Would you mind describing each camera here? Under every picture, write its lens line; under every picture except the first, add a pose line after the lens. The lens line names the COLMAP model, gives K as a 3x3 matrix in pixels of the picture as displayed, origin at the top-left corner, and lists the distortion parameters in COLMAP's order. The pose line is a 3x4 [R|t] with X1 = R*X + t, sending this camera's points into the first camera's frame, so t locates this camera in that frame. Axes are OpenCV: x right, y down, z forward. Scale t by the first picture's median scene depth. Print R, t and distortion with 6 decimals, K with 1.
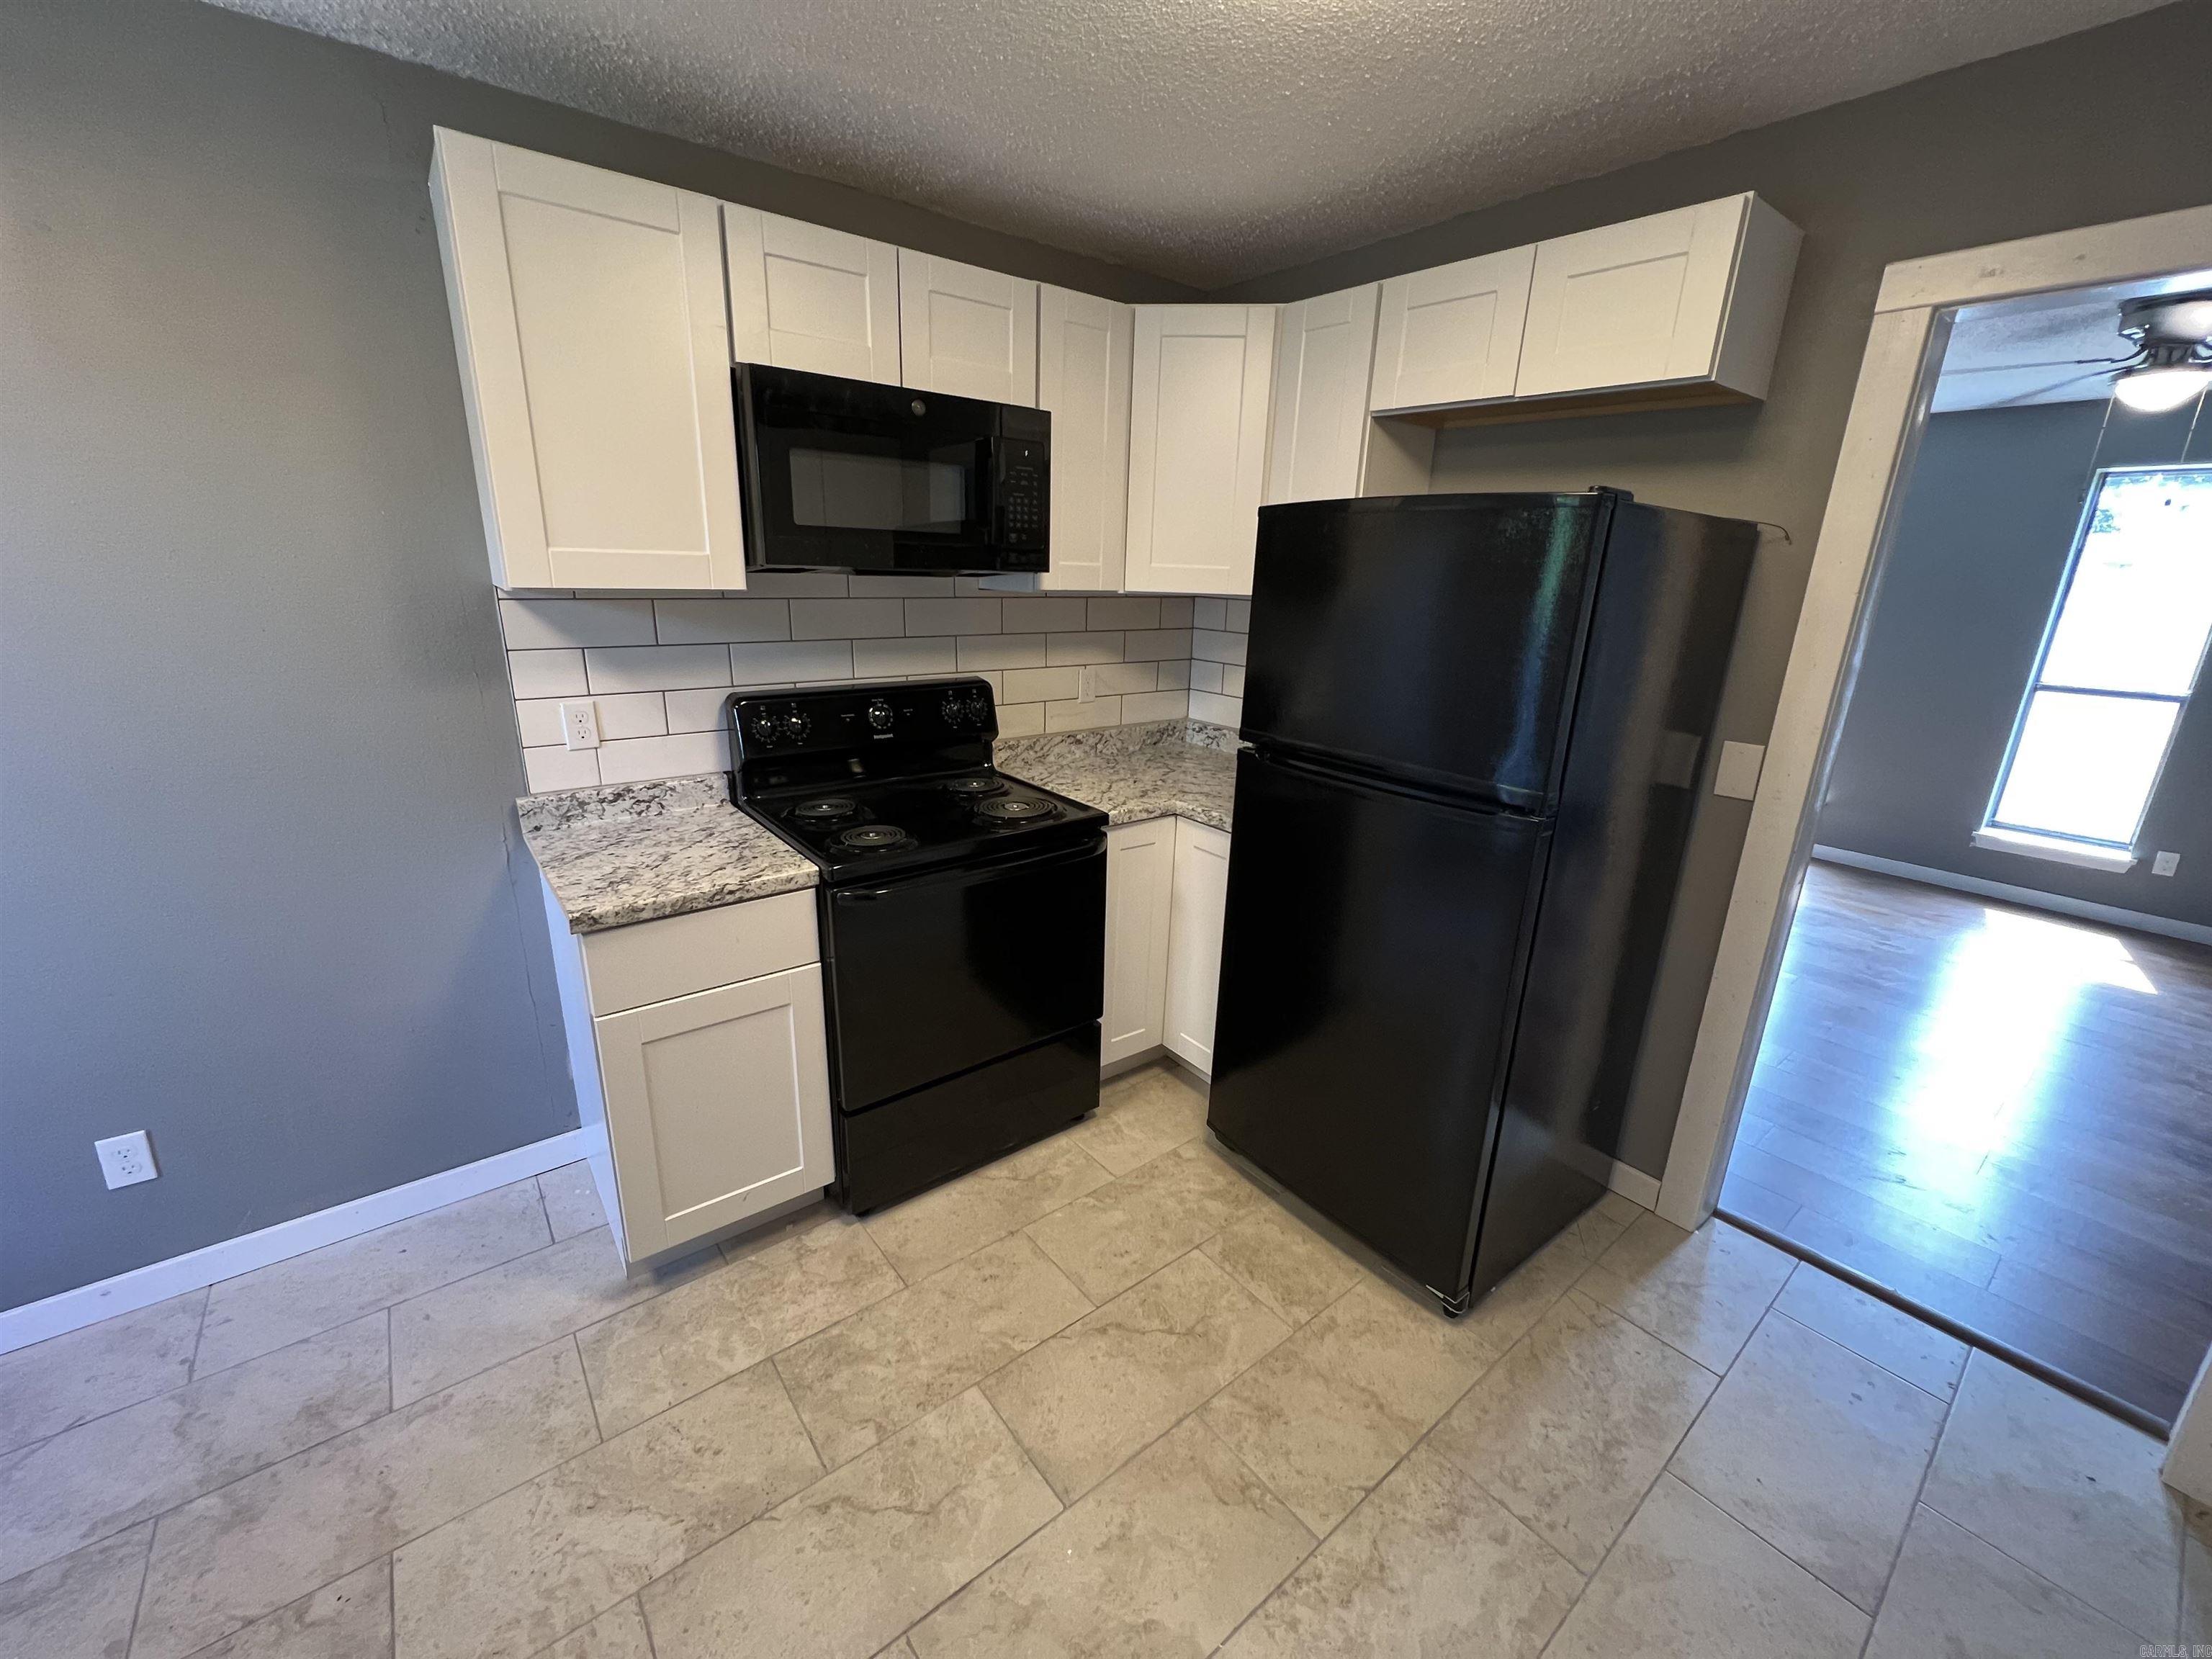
lens RADIAL K [[885.1, 0, 1100.9], [0, 885.1, 823.1], [0, 0, 1]] dist [-0.000549, 0.000335]
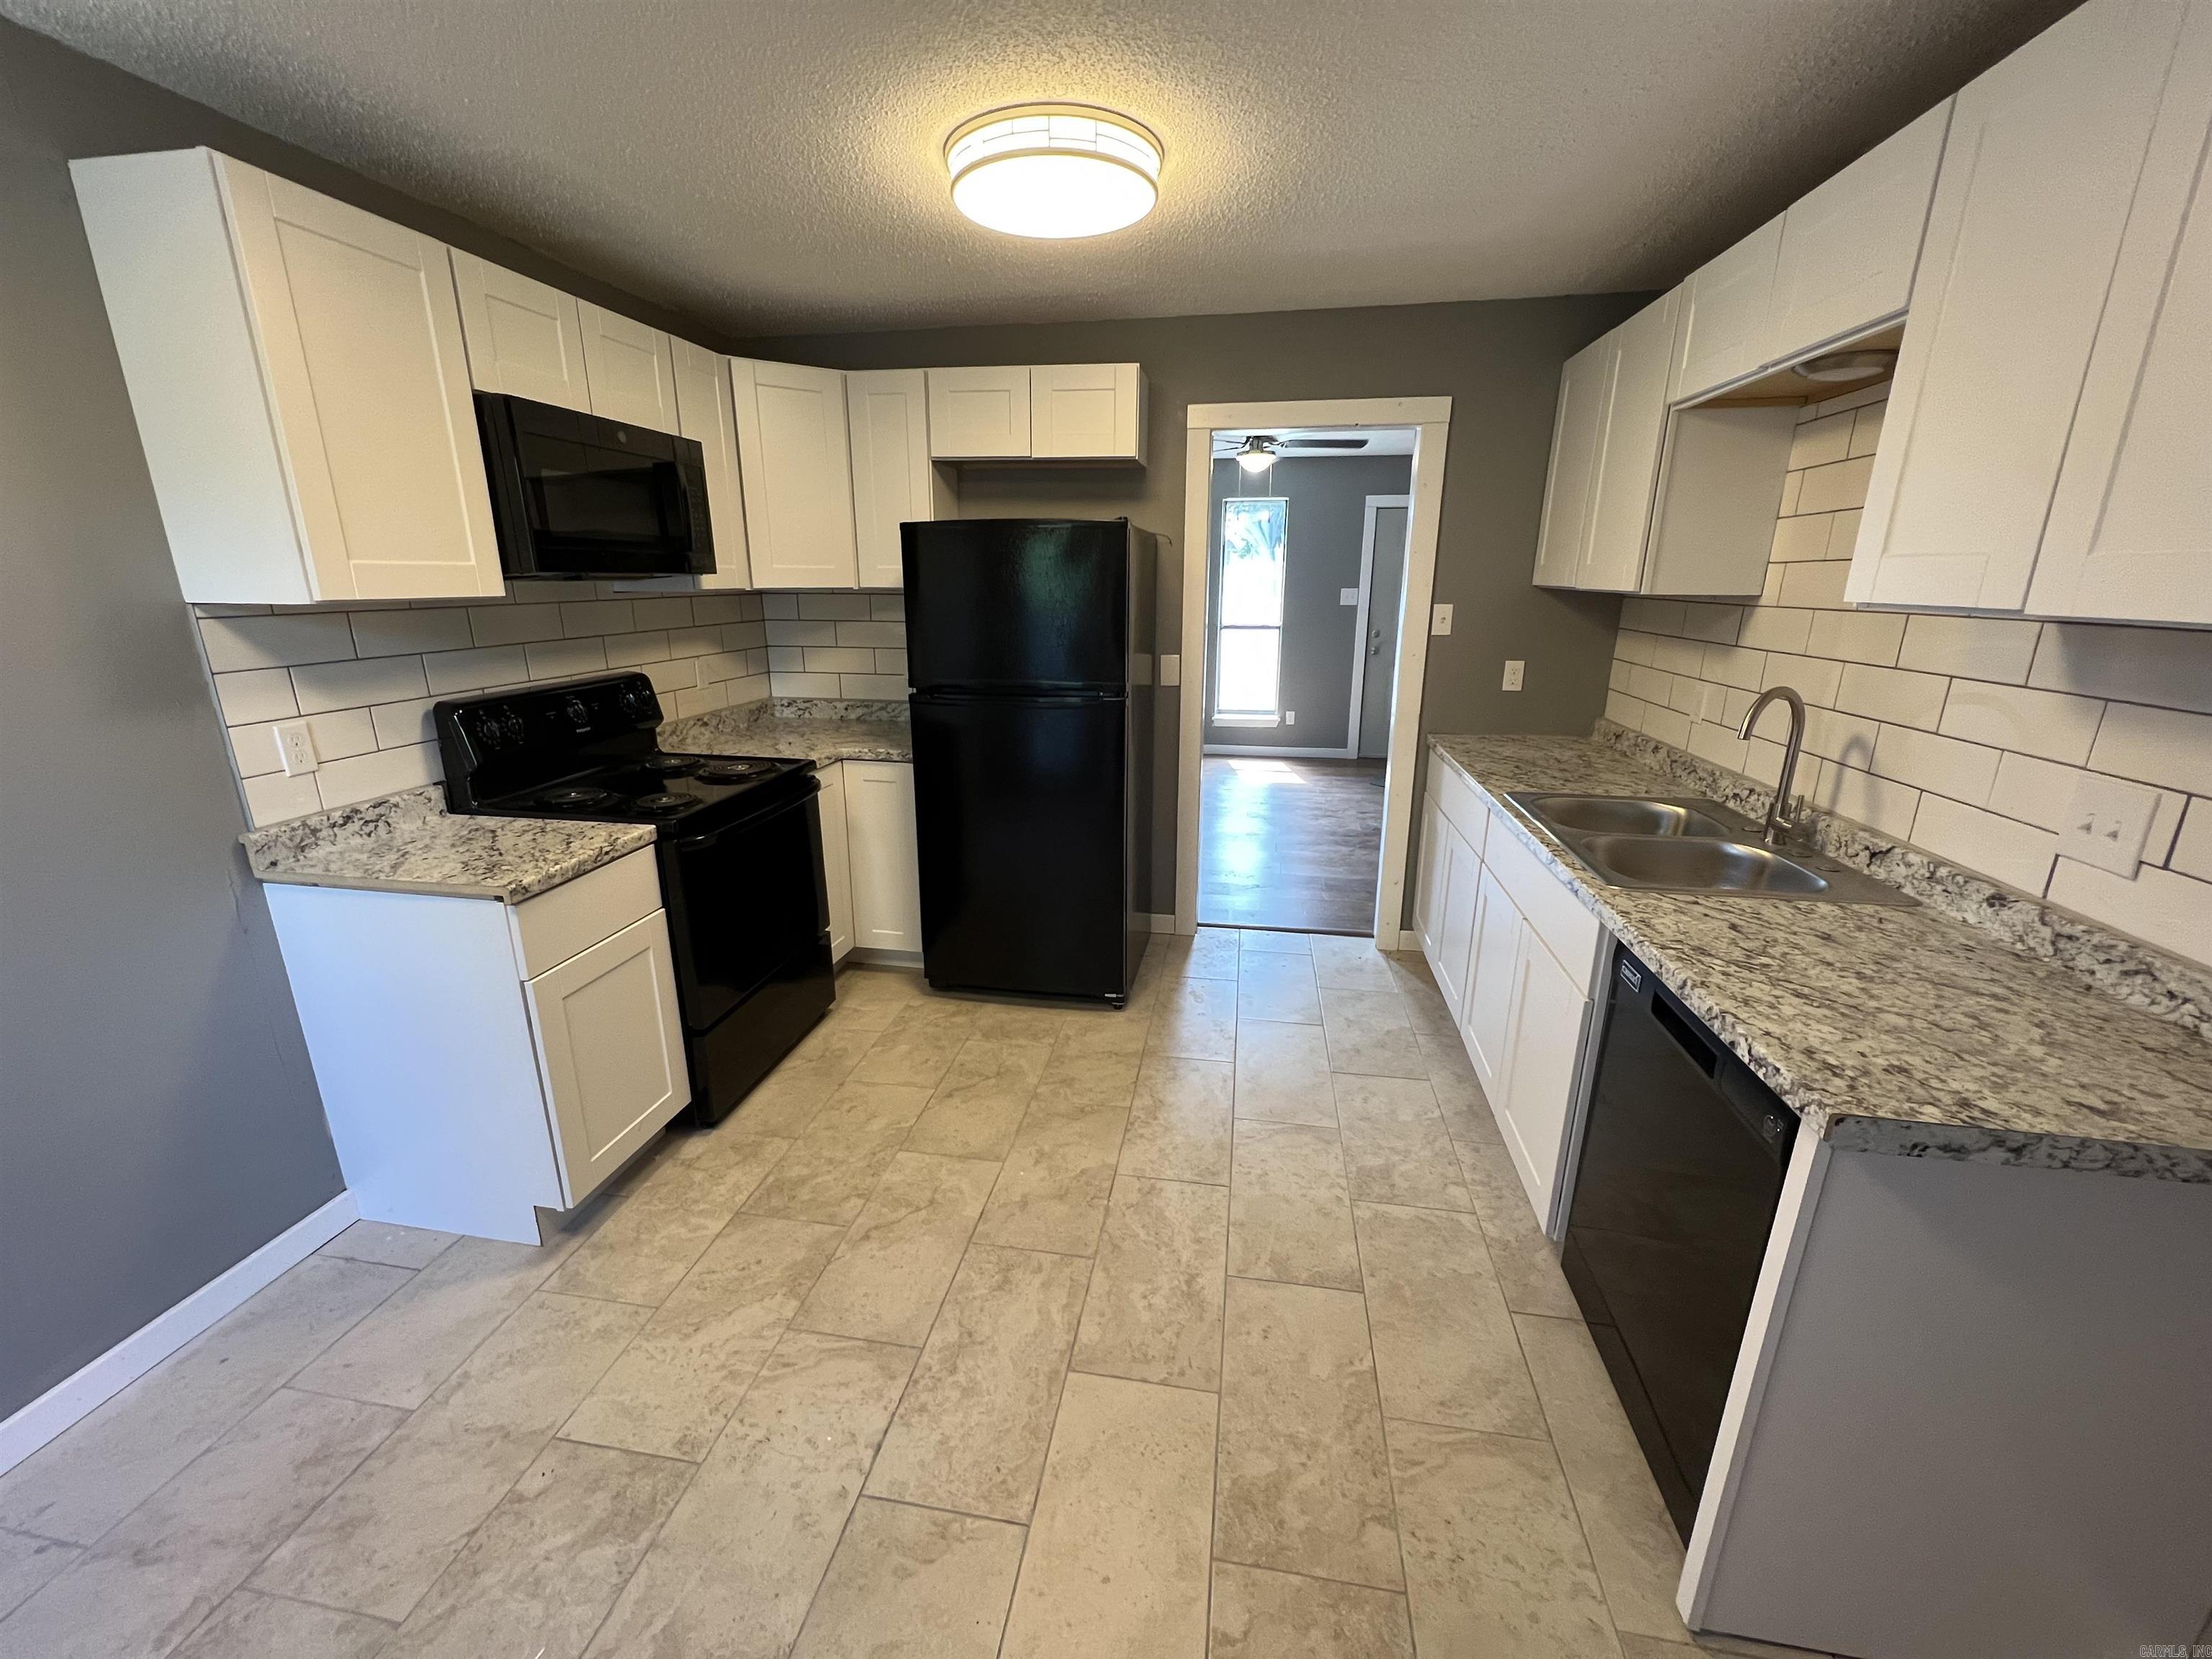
lens RADIAL K [[885.1, 0, 1100.9], [0, 885.1, 823.1], [0, 0, 1]] dist [-0.000549, 0.000335]
pose [[0.743447, -0.208566, 0.635442, -0.561926], [0.208890, 0.975011, 0.075626, 0.073873], [-0.635336, 0.076514, 0.768436, -0.261815]]
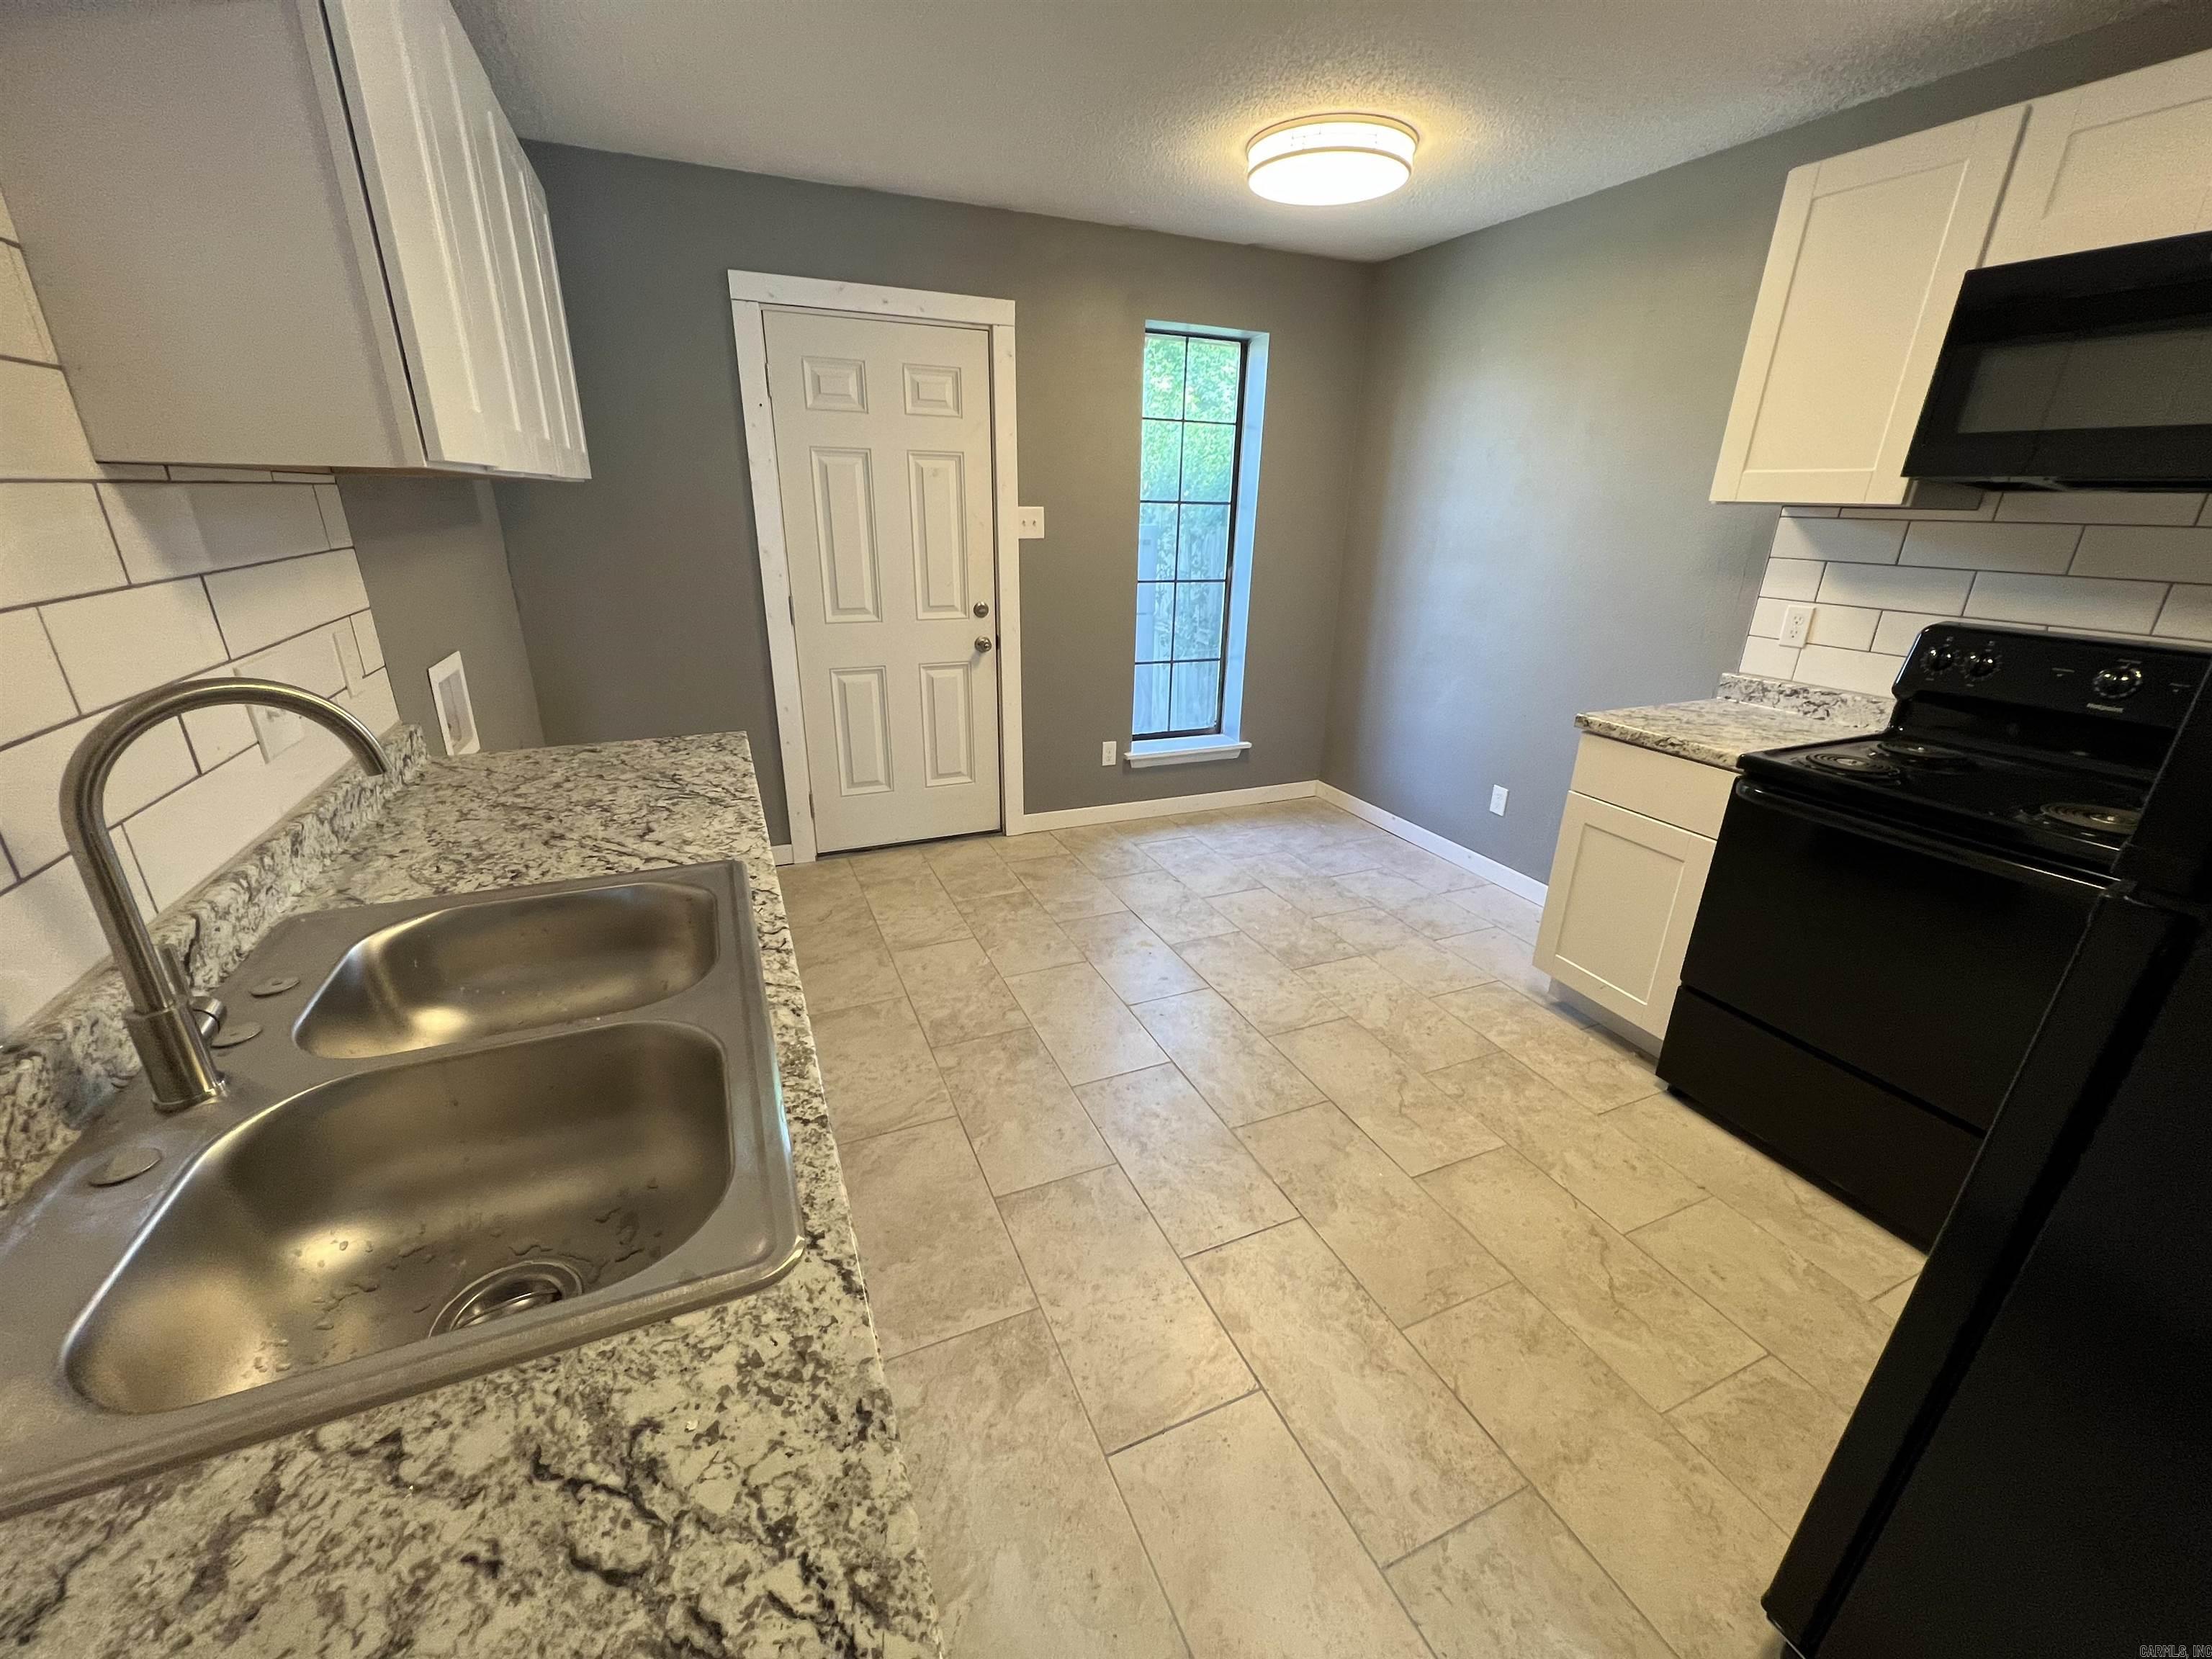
lens RADIAL K [[880.4, 0, 1099.6], [0, 880.4, 826.2], [0, 0, 1]] dist [-0.000625, -0.000009]
pose [[-0.255544, 0.307470, -0.916602, 0.818208], [-0.298679, 0.876596, 0.377321, -0.040953], [0.919504, 0.370192, -0.132174, 0.388417]]
